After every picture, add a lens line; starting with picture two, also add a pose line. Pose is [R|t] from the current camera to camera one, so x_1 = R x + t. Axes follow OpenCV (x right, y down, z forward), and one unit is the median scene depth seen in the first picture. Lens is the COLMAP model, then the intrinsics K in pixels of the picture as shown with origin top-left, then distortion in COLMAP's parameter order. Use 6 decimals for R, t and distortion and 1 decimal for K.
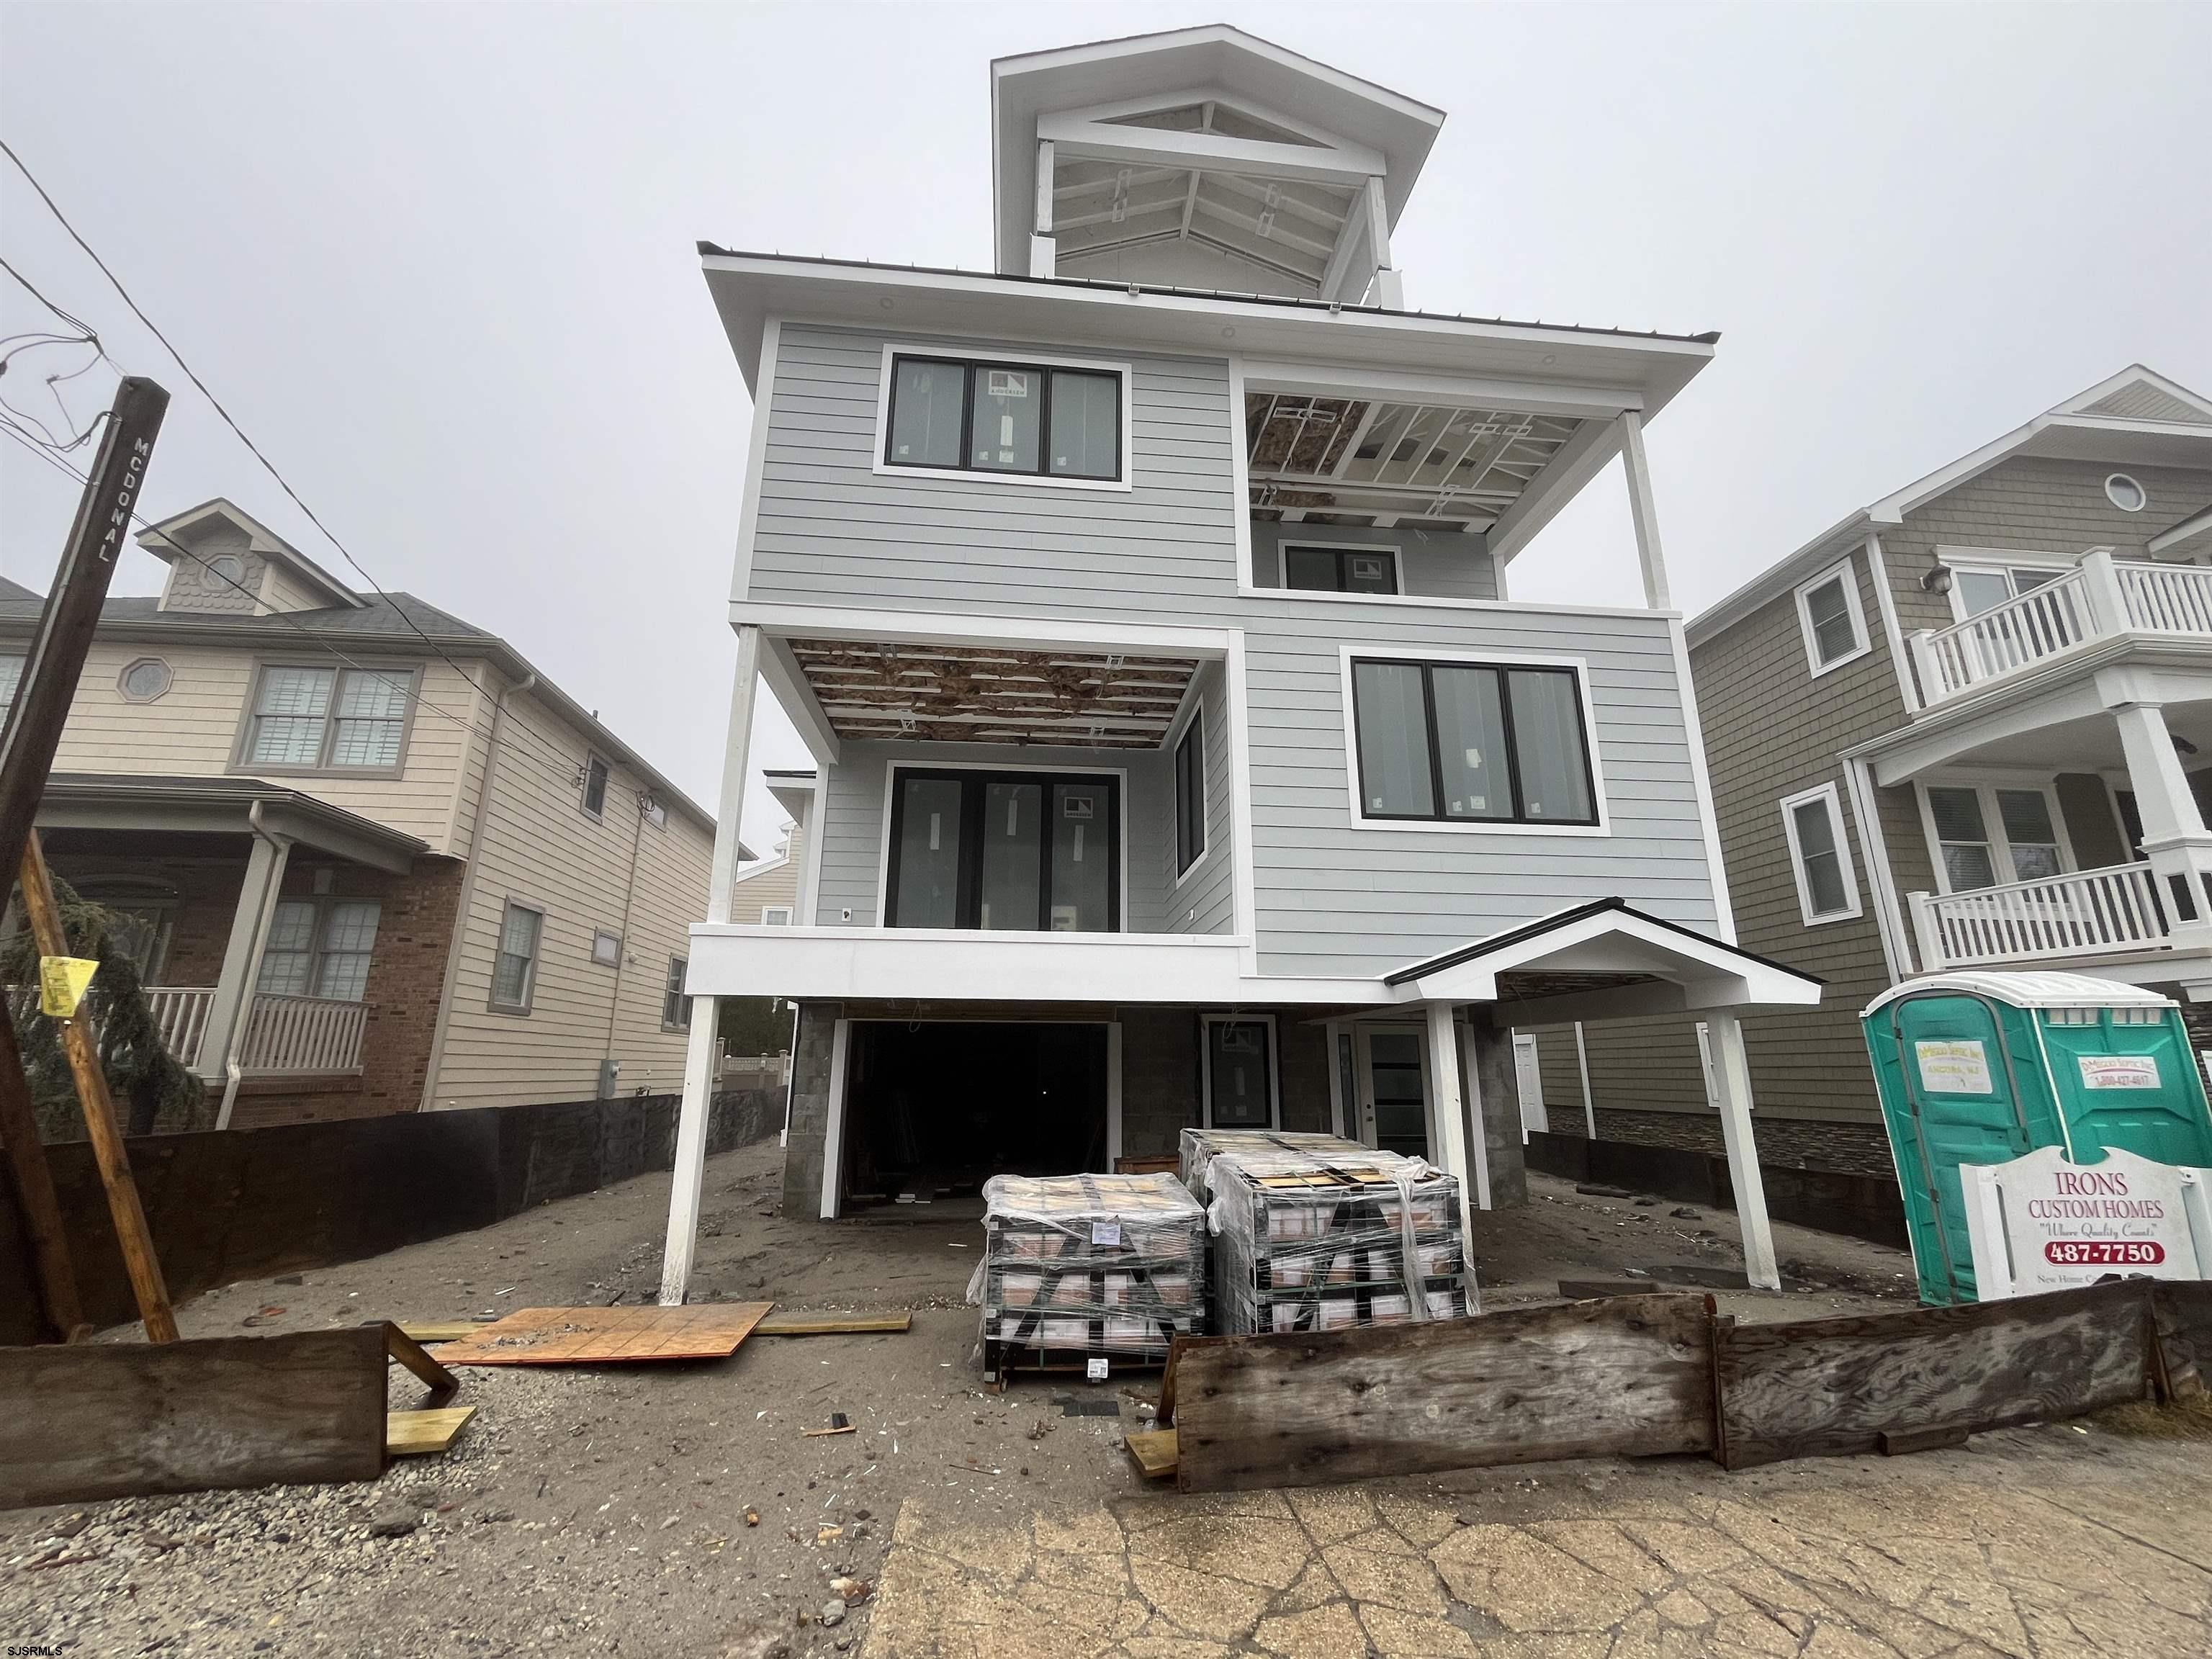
lens RADIAL K [[895.3, 0, 1097.9], [0, 895.3, 836.5], [0, 0, 1]] dist [-0.003252, 0.000273]
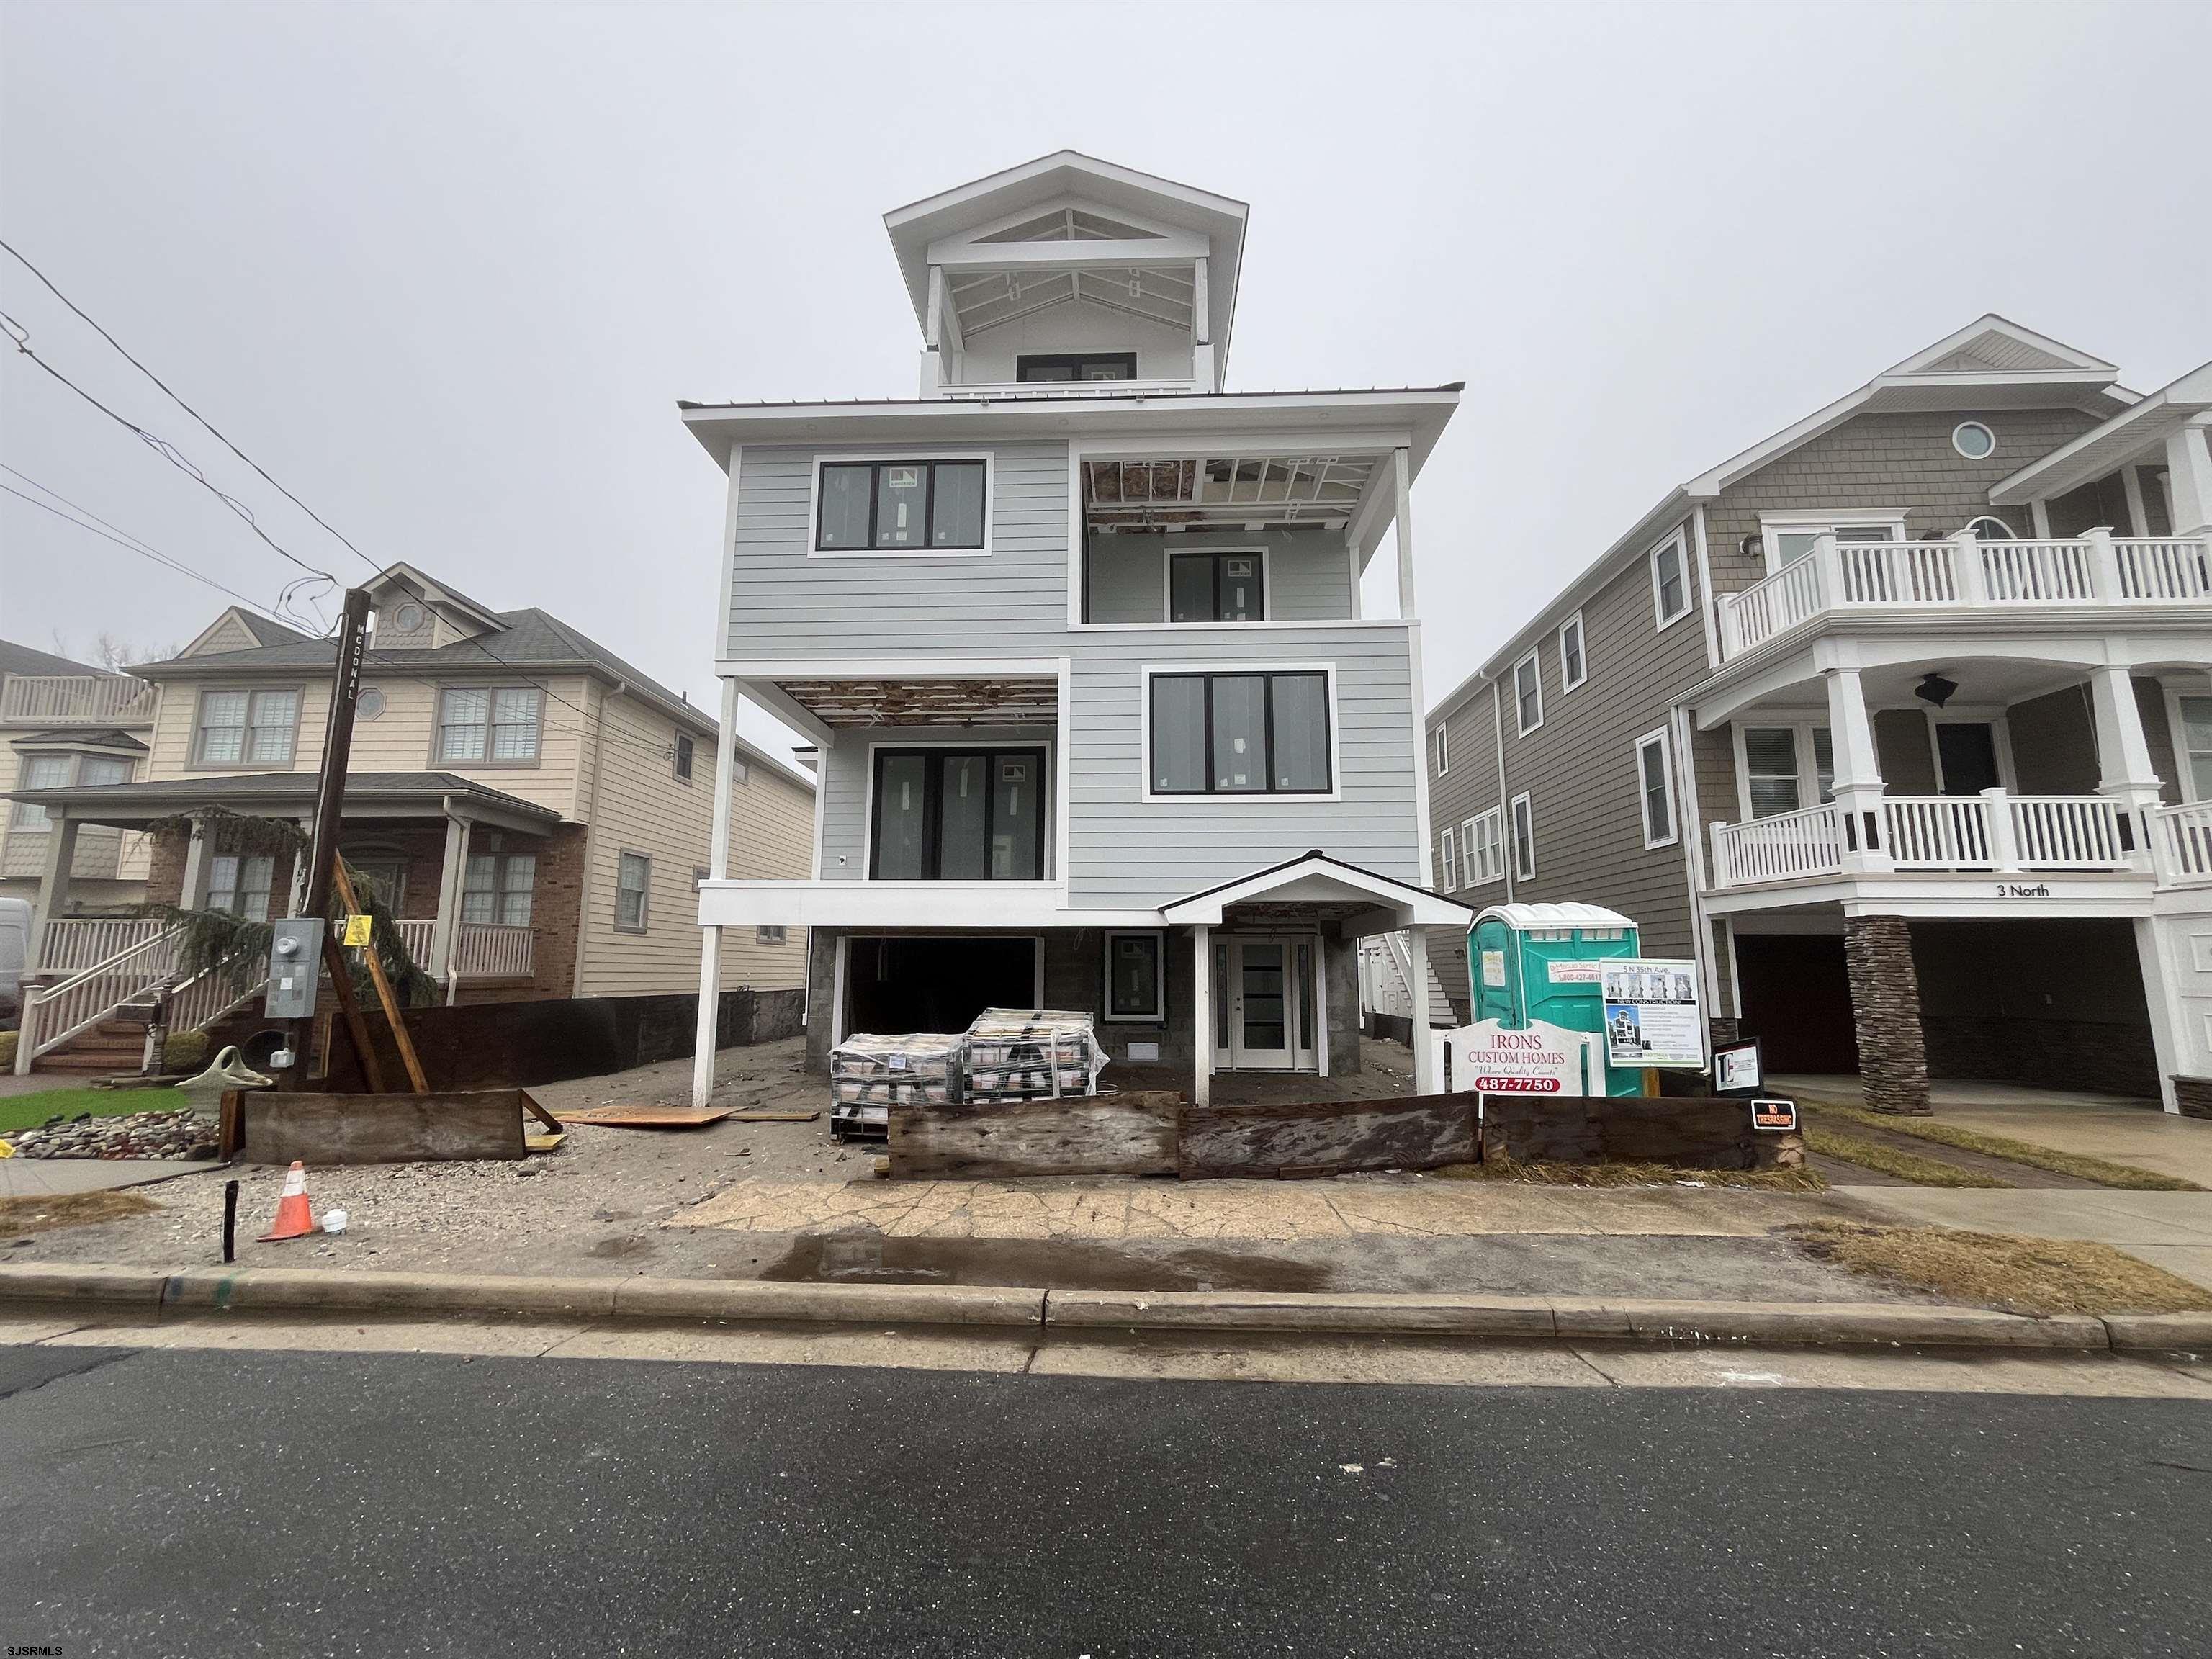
lens RADIAL K [[895.3, 0, 1098.6], [0, 895.3, 836.0], [0, 0, 1]] dist [-0.003252, 0.000273]
pose [[0.989938, -0.023144, -0.139599, 0.386686], [0.037353, 0.994282, 0.100044, -0.093327], [0.136486, -0.104251, 0.985141, -0.370555]]
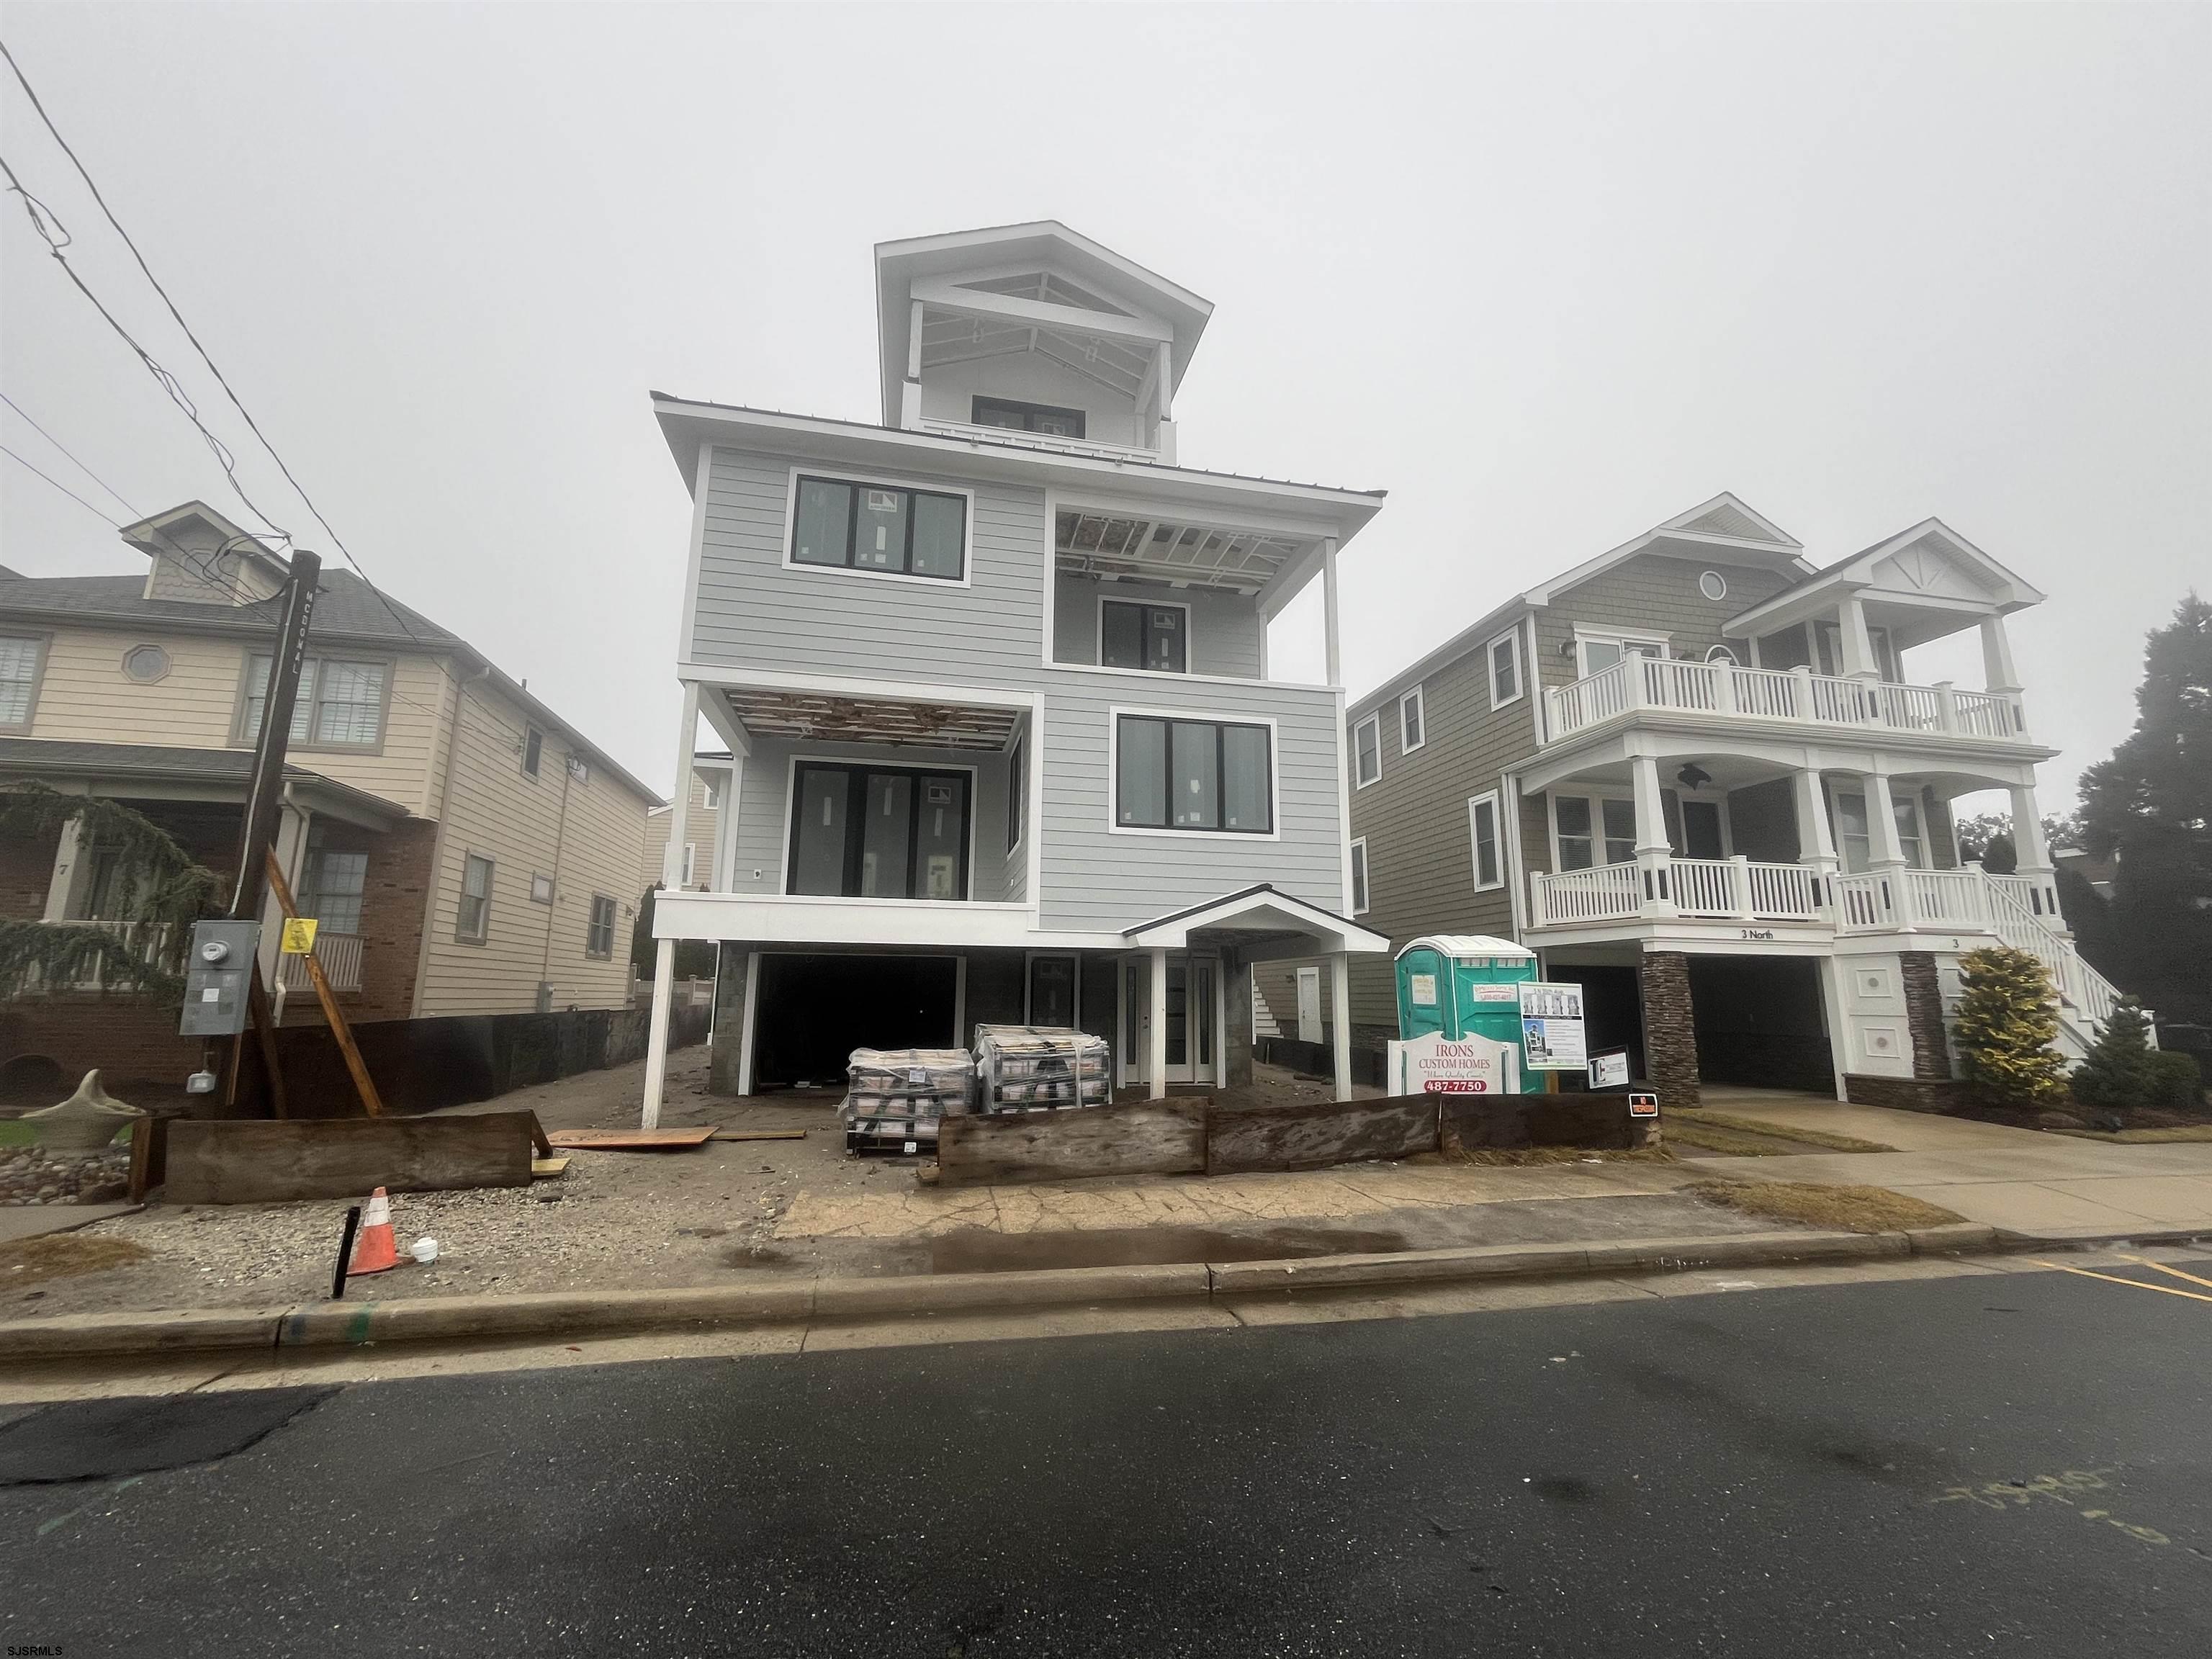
lens RADIAL K [[895.3, 0, 1099.1], [0, 895.3, 836.1], [0, 0, 1]] dist [-0.003252, 0.000273]
pose [[0.993934, 0.024024, 0.107320, 0.099427], [-0.032275, 0.996599, 0.075815, -0.110884], [-0.105134, -0.078819, 0.991330, -0.466078]]
